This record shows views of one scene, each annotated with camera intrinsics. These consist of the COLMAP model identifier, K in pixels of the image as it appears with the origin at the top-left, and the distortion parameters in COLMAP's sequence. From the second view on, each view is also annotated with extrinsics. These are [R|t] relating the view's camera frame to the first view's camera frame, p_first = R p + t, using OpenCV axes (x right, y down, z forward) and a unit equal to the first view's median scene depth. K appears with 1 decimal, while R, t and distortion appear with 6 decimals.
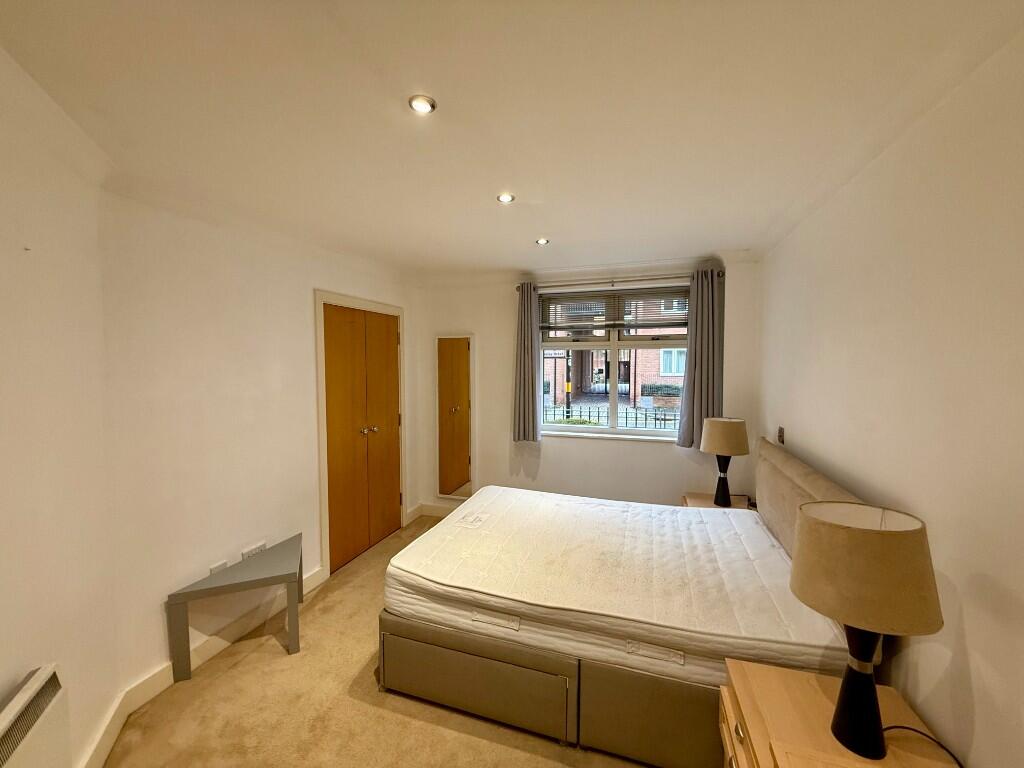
lens RADIAL K [[406.1, 0, 509.8], [0, 406.1, 379.2], [0, 0, 1]] dist [-0.000069, -0.000022]
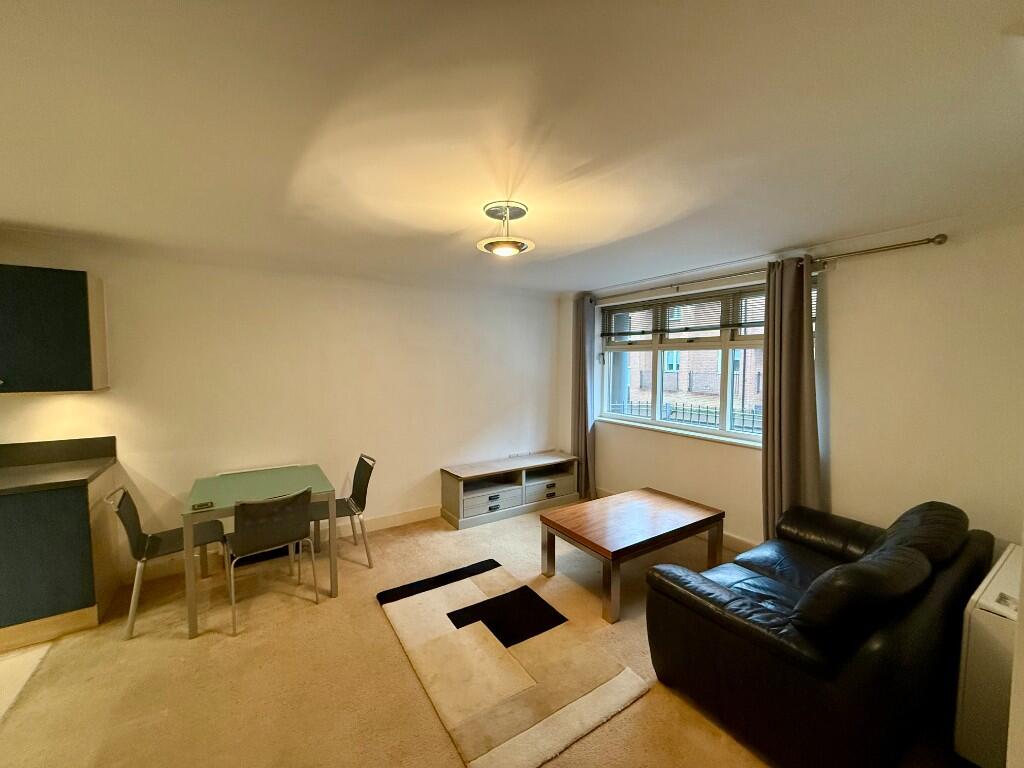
lens RADIAL K [[406.1, 0, 509.1], [0, 406.1, 383.5], [0, 0, 1]] dist [-0.000069, -0.000022]
pose [[0.776311, 0.041989, -0.628950, 0.840813], [-0.032317, 0.999118, 0.026813, -0.001520], [0.629521, -0.000489, 0.776984, -0.178155]]
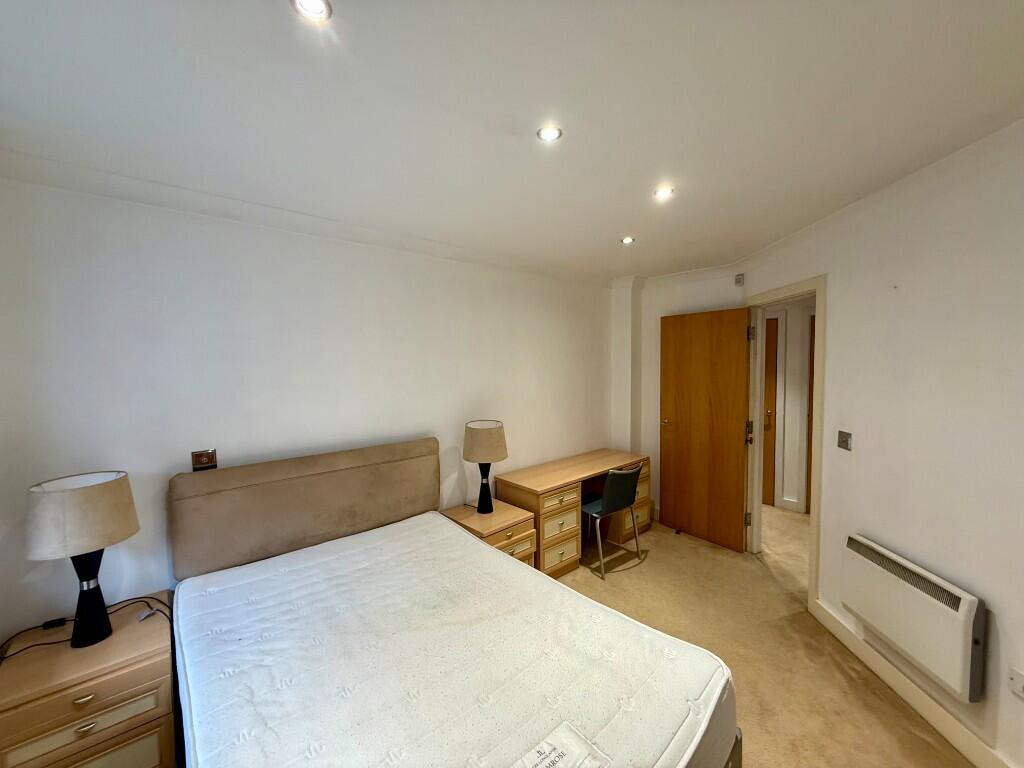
lens RADIAL K [[406.1, 0, 512.7], [0, 406.1, 380.5], [0, 0, 1]] dist [-0.000069, -0.000022]
pose [[-0.856492, -0.016049, 0.515910, -0.222483], [0.037288, 0.994981, 0.092857, -0.060108], [-0.514811, 0.098768, -0.851595, 1.129754]]
